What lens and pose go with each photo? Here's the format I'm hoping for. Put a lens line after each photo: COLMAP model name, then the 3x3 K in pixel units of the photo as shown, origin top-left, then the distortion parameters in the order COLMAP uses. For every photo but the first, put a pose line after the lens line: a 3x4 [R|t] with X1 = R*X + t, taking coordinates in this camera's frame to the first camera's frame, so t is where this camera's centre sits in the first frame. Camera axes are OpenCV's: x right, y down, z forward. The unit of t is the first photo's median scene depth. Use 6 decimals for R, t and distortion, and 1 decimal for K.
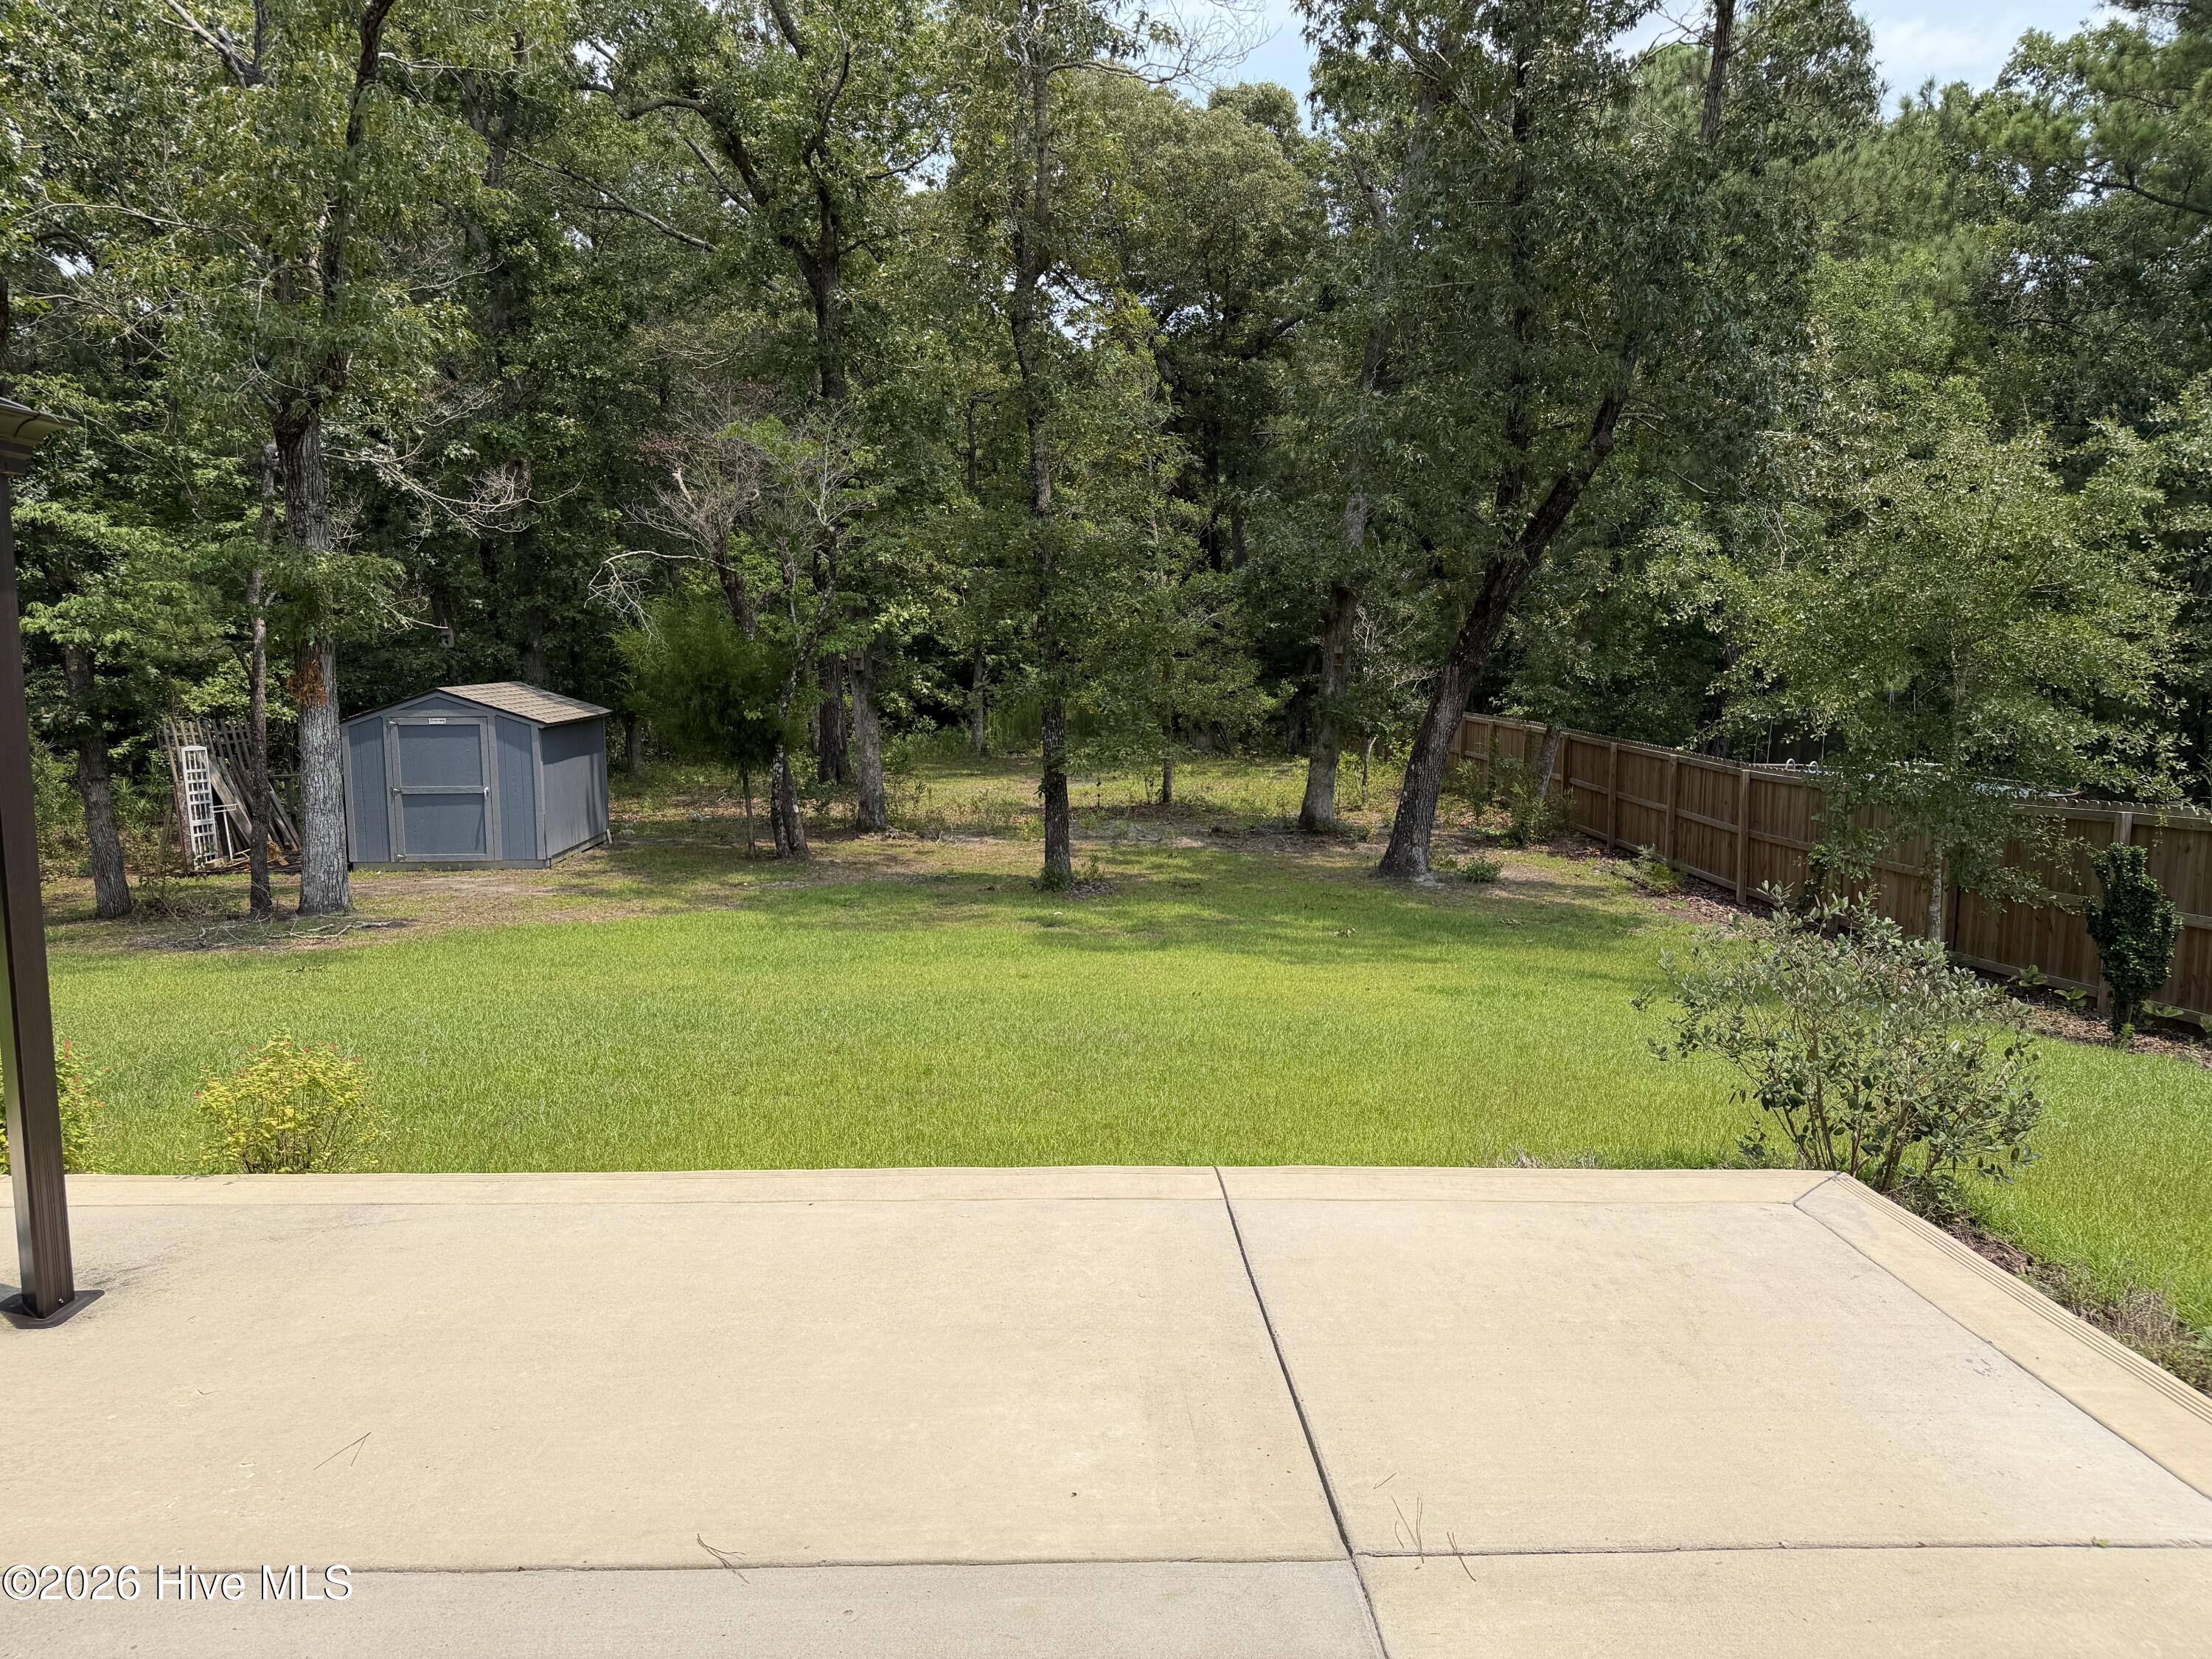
lens RADIAL K [[1552.1, 0, 1105.1], [0, 1552.1, 833.3], [0, 0, 1]] dist [0.001104, -0.000001]
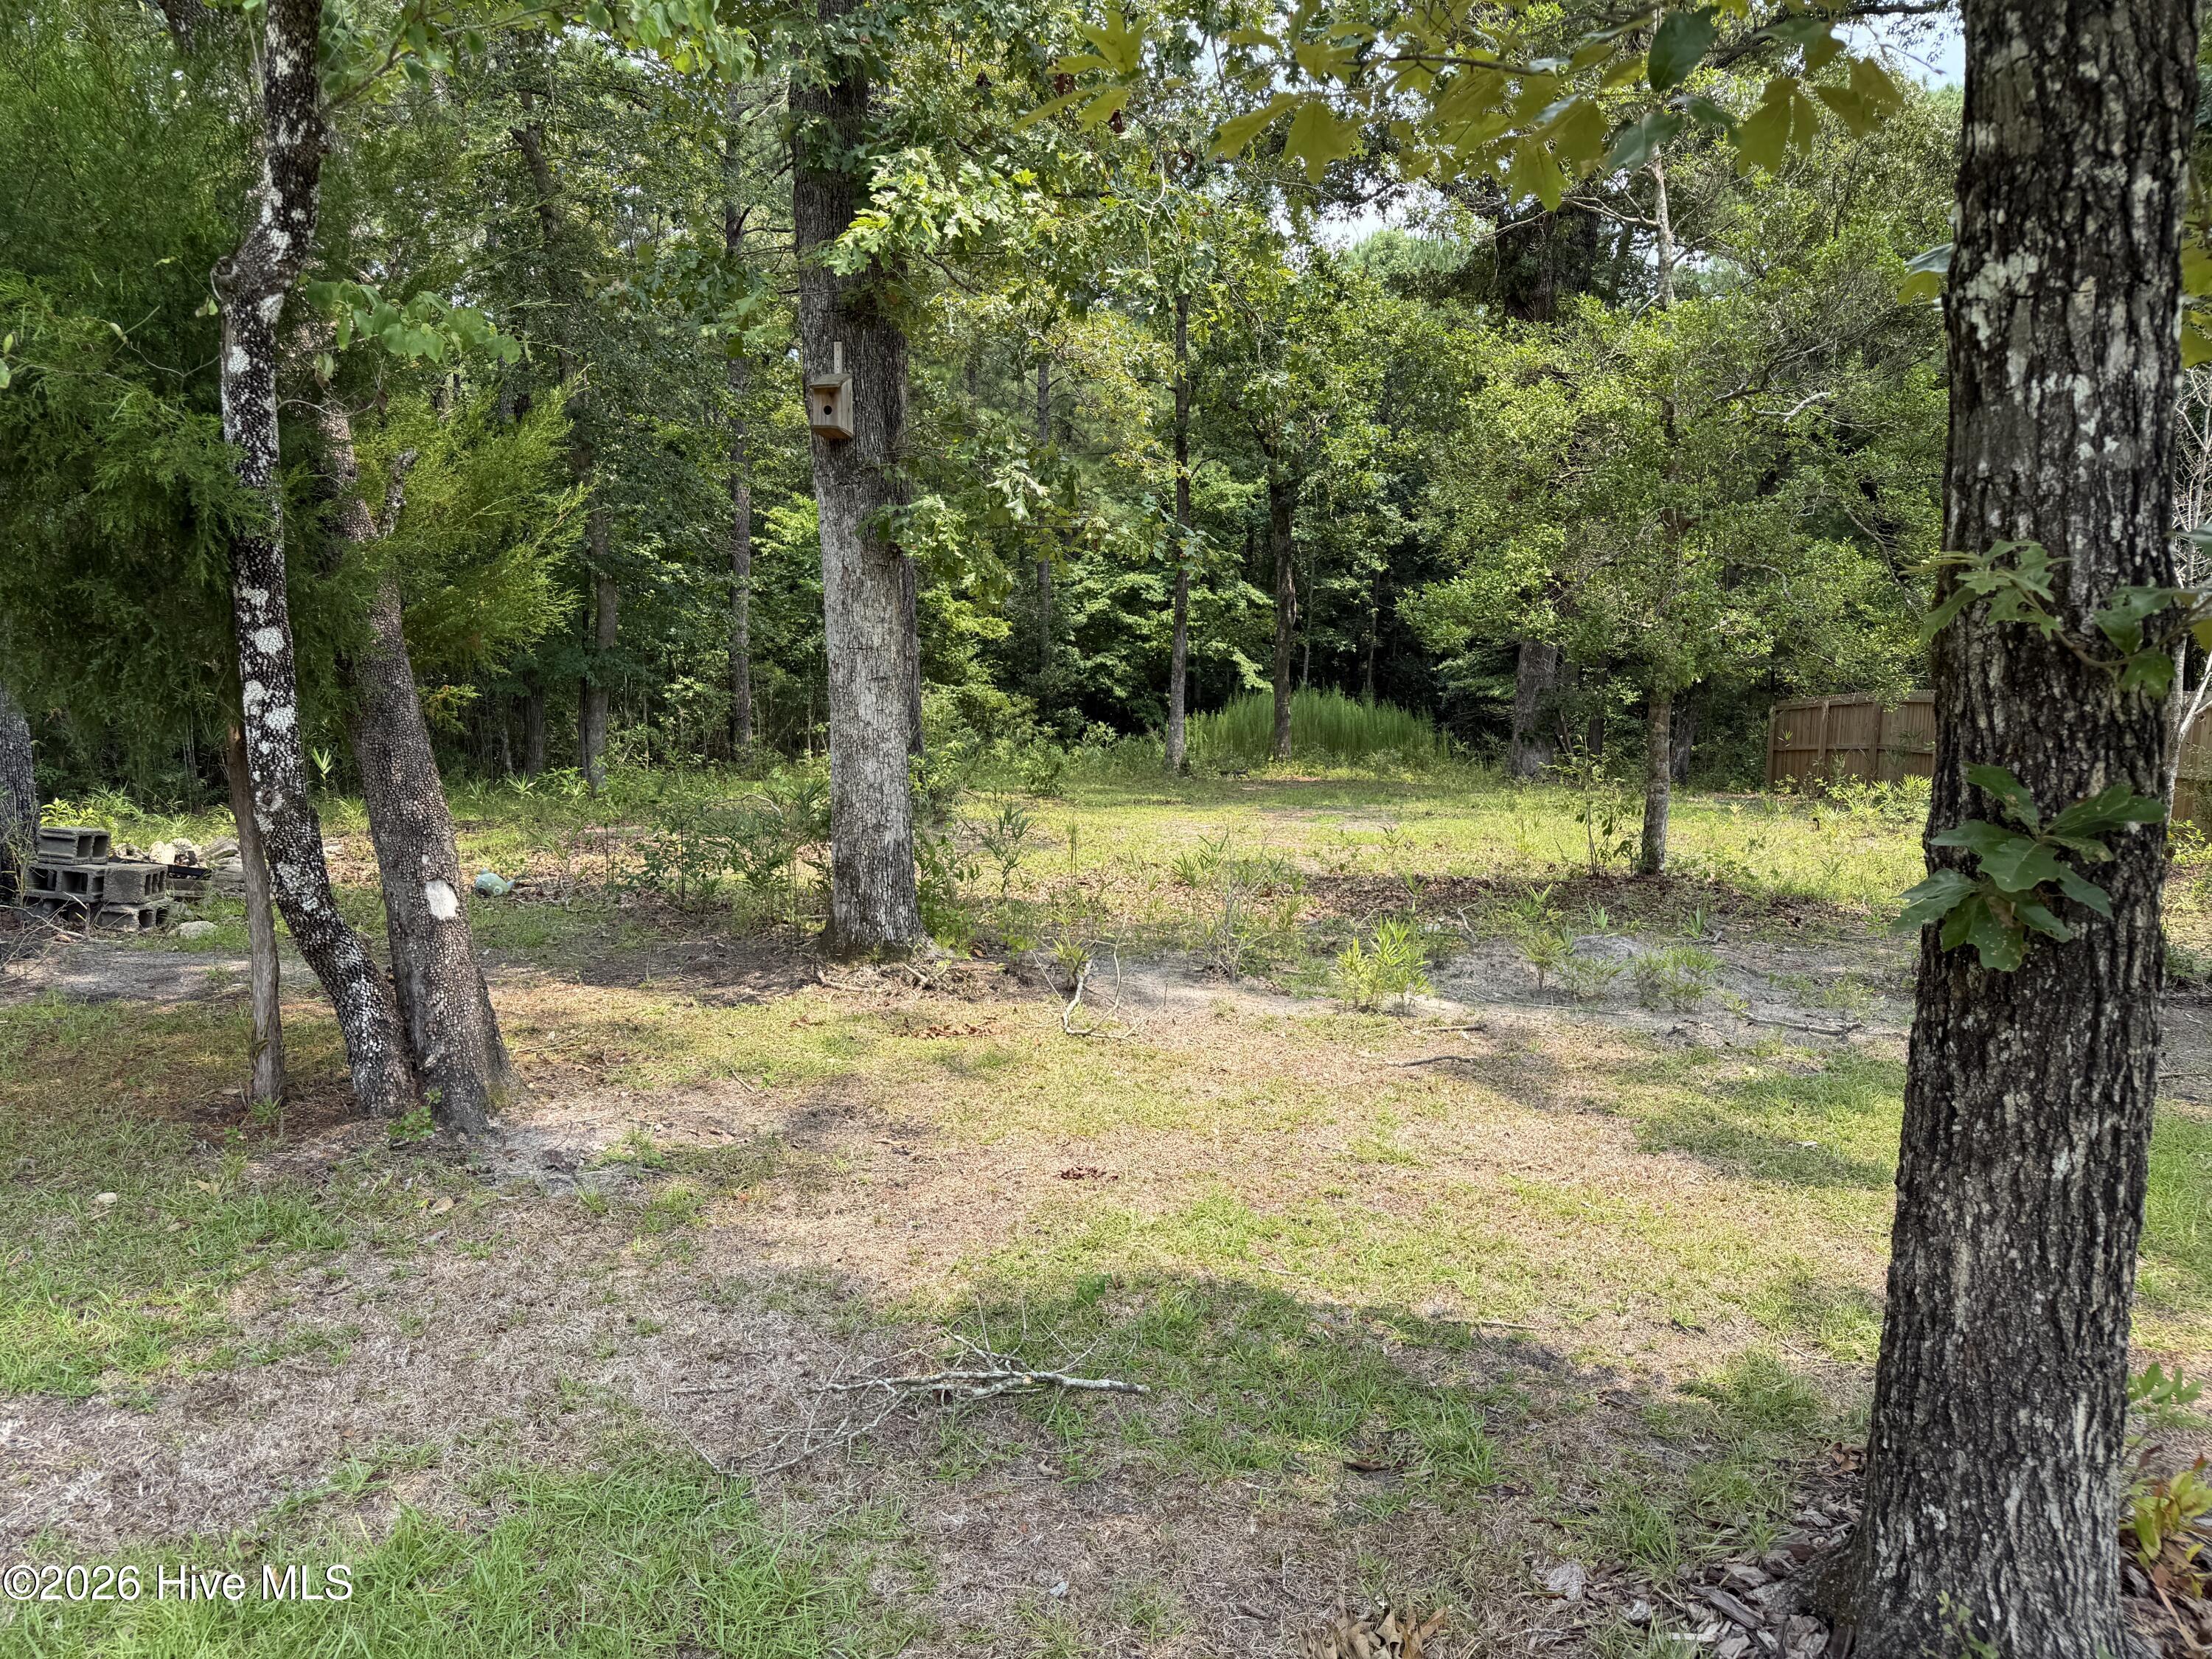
lens RADIAL K [[1552.1, 0, 1105.7], [0, 1552.1, 830.0], [0, 0, 1]] dist [0.001104, -0.000001]
pose [[0.992519, 0.029188, -0.118549, -0.054477], [-0.032266, 0.999188, -0.024129, -0.017153], [0.117749, 0.027774, 0.992655, 0.575748]]
